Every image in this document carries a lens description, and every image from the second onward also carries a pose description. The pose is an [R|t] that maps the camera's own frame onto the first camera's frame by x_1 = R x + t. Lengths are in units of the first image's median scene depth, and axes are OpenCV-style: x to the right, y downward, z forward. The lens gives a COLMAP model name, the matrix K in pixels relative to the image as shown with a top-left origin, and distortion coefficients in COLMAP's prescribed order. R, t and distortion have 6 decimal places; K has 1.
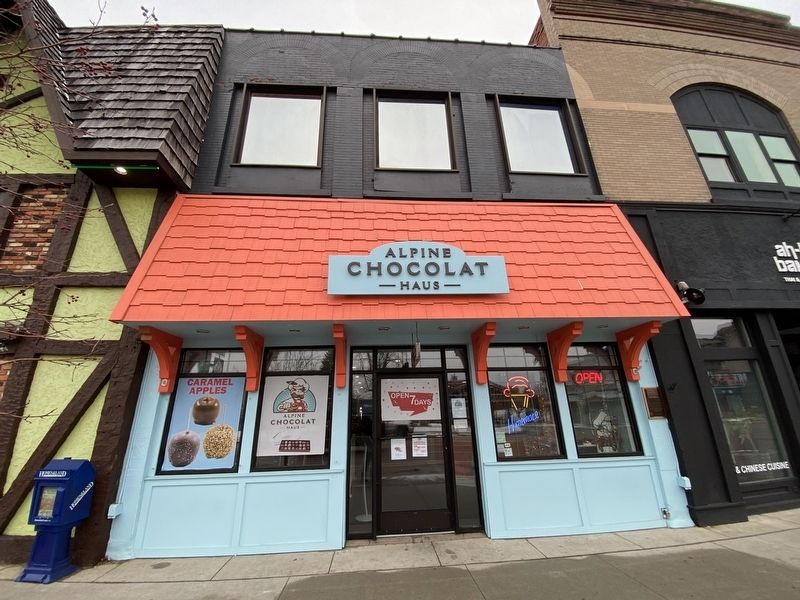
lens RADIAL K [[322.4, 0, 397.9], [0, 322.4, 302.4], [0, 0, 1]] dist [0.013927, -0.017803]
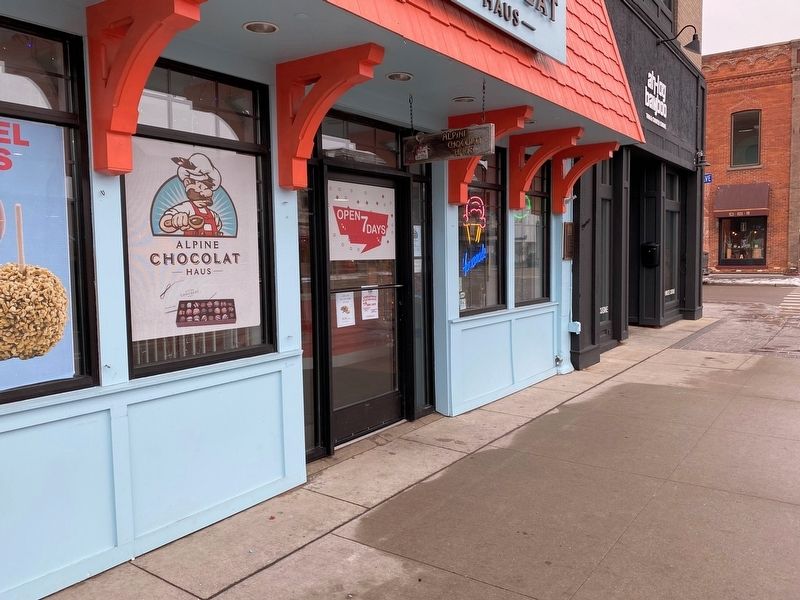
lens RADIAL K [[630.7, 0, 400.0], [0, 630.7, 300.0], [0, 0, 1]] dist [0.175517, 0.000064]
pose [[0.643380, -0.042496, 0.764367, -0.776664], [-0.232107, 0.940632, 0.247664, 0.156932], [-0.729513, -0.336757, 0.595320, 0.309879]]
